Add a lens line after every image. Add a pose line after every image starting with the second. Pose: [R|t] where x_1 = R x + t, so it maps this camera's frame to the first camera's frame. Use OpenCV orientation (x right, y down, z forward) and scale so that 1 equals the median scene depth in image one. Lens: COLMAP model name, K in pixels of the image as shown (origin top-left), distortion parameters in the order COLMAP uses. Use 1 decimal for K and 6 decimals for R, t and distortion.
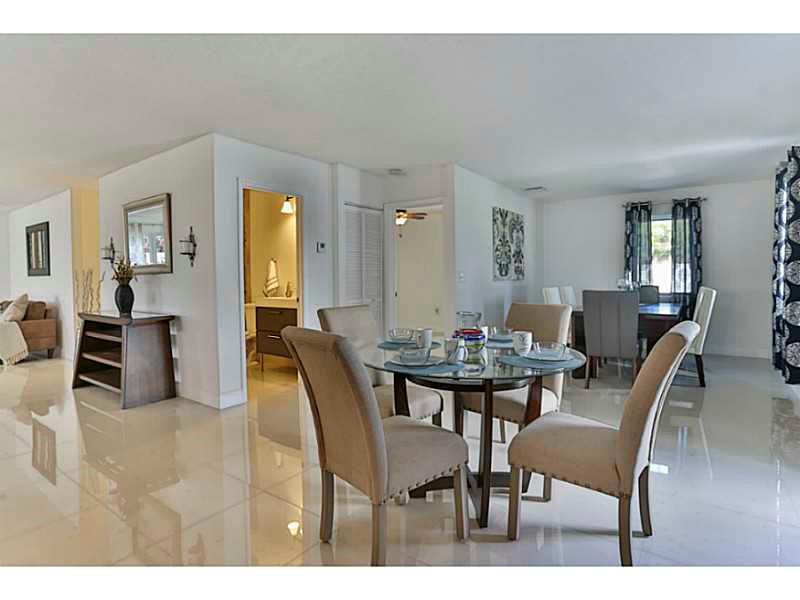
lens RADIAL K [[422.2, 0, 418.9], [0, 422.2, 294.0], [0, 0, 1]] dist [-0.033469, 0.000108]
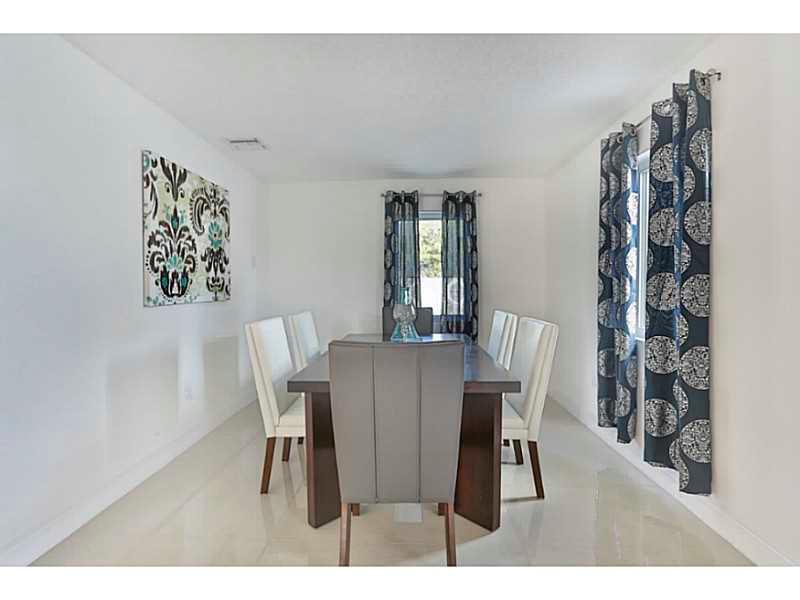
lens RADIAL K [[405.7, 0, 430.3], [0, 405.7, 287.5], [0, 0, 1]] dist [-0.018438, 0.000101]
pose [[0.815224, 0.002216, 0.579142, 0.166063], [0.021620, 0.999179, -0.034257, -0.029515], [-0.578743, 0.040448, 0.814507, 0.423361]]
